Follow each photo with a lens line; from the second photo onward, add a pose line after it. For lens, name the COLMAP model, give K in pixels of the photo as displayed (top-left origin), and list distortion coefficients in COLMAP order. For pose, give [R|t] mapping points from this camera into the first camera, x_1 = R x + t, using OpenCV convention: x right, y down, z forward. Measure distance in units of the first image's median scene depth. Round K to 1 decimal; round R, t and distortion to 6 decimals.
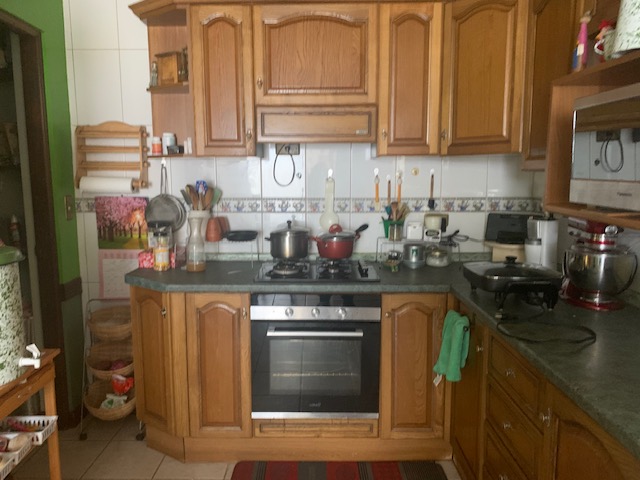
lens RADIAL K [[497.6, 0, 310.5], [0, 497.6, 249.2], [0, 0, 1]] dist [0.030319, -0.065562]
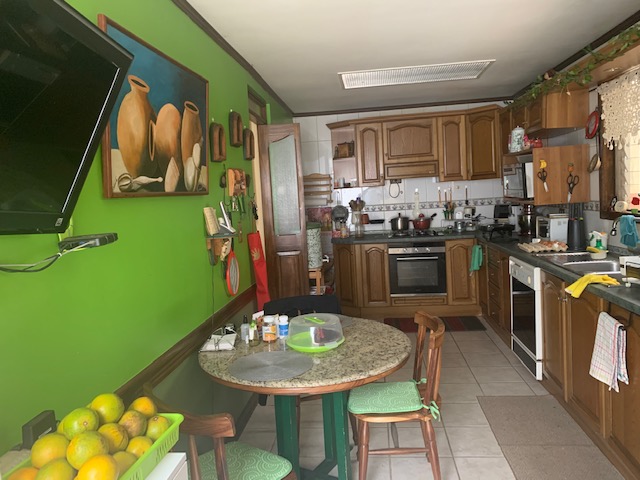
lens RADIAL K [[497.6, 0, 303.3], [0, 497.6, 238.9], [0, 0, 1]] dist [0.030319, -0.065562]
pose [[0.991709, -0.047754, -0.119305, -0.213994], [0.041273, 0.997565, -0.056215, 0.166323], [0.121699, 0.050825, 0.991265, -1.264644]]
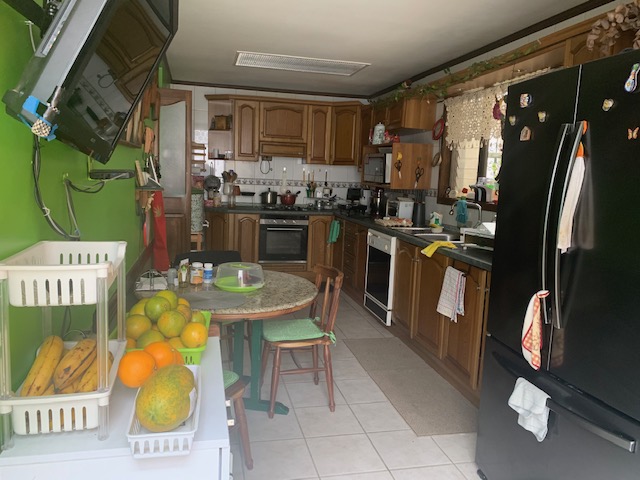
lens RADIAL K [[497.6, 0, 309.7], [0, 497.6, 244.1], [0, 0, 1]] dist [0.030319, -0.065562]
pose [[0.973572, 0.009152, 0.228199, -0.411040], [-0.009598, 0.999954, 0.000845, 0.215756], [-0.228180, -0.003013, 0.973614, -1.430619]]
